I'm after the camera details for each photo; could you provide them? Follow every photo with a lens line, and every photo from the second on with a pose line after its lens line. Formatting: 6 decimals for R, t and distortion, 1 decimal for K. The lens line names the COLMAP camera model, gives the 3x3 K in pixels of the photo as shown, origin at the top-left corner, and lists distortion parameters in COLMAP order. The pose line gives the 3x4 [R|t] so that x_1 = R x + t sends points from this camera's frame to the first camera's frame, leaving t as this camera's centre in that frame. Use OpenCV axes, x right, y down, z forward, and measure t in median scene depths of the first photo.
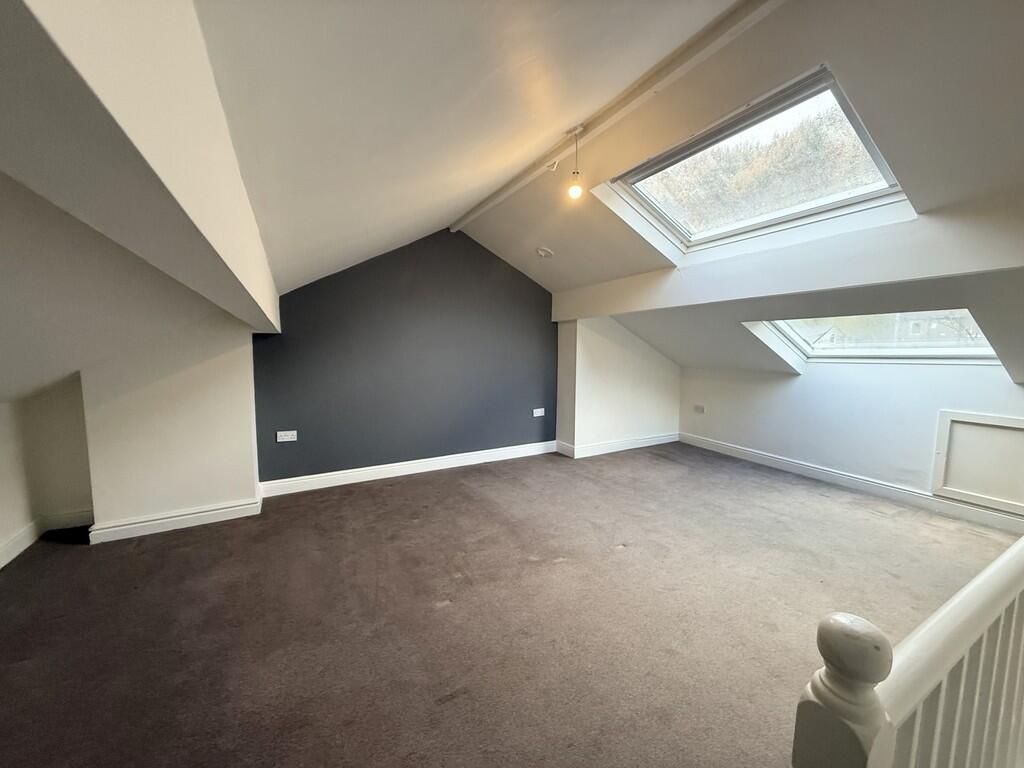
lens RADIAL K [[407.0, 0, 511.8], [0, 407.0, 386.2], [0, 0, 1]] dist [-0.000332, -0.000141]
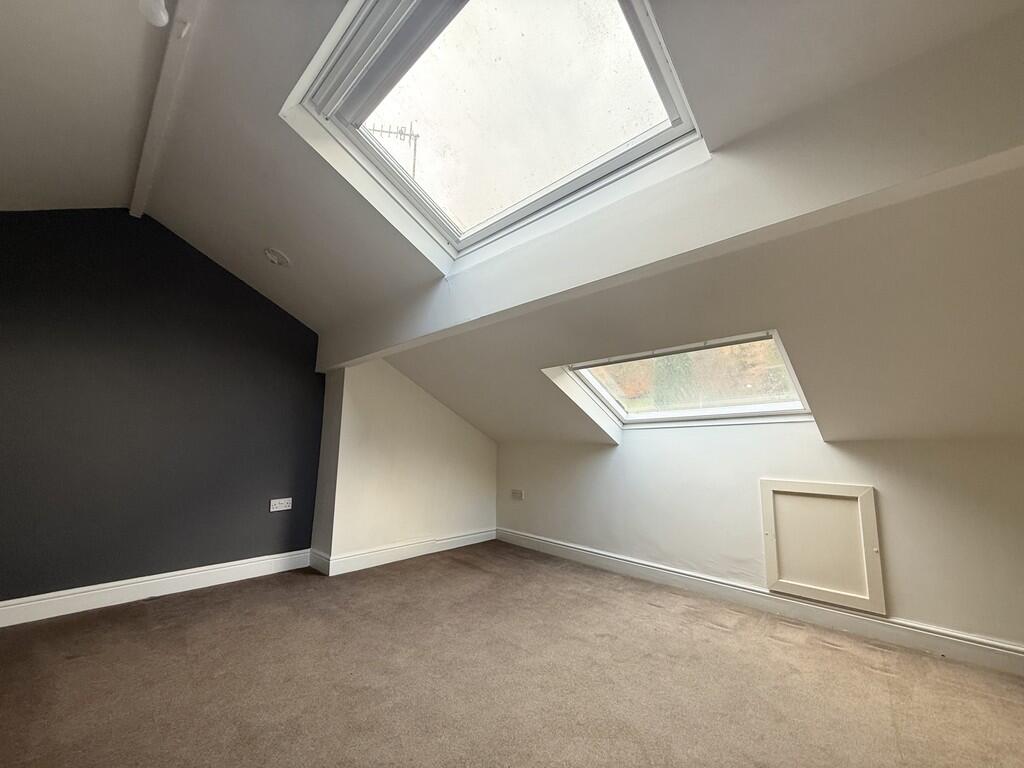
lens RADIAL K [[407.0, 0, 511.8], [0, 407.0, 386.2], [0, 0, 1]] dist [-0.000332, -0.000141]
pose [[0.949038, 0.058872, 0.309613, 0.248850], [0.018116, 0.970583, -0.240083, 0.052767], [-0.314640, 0.233457, 0.920054, 0.286252]]
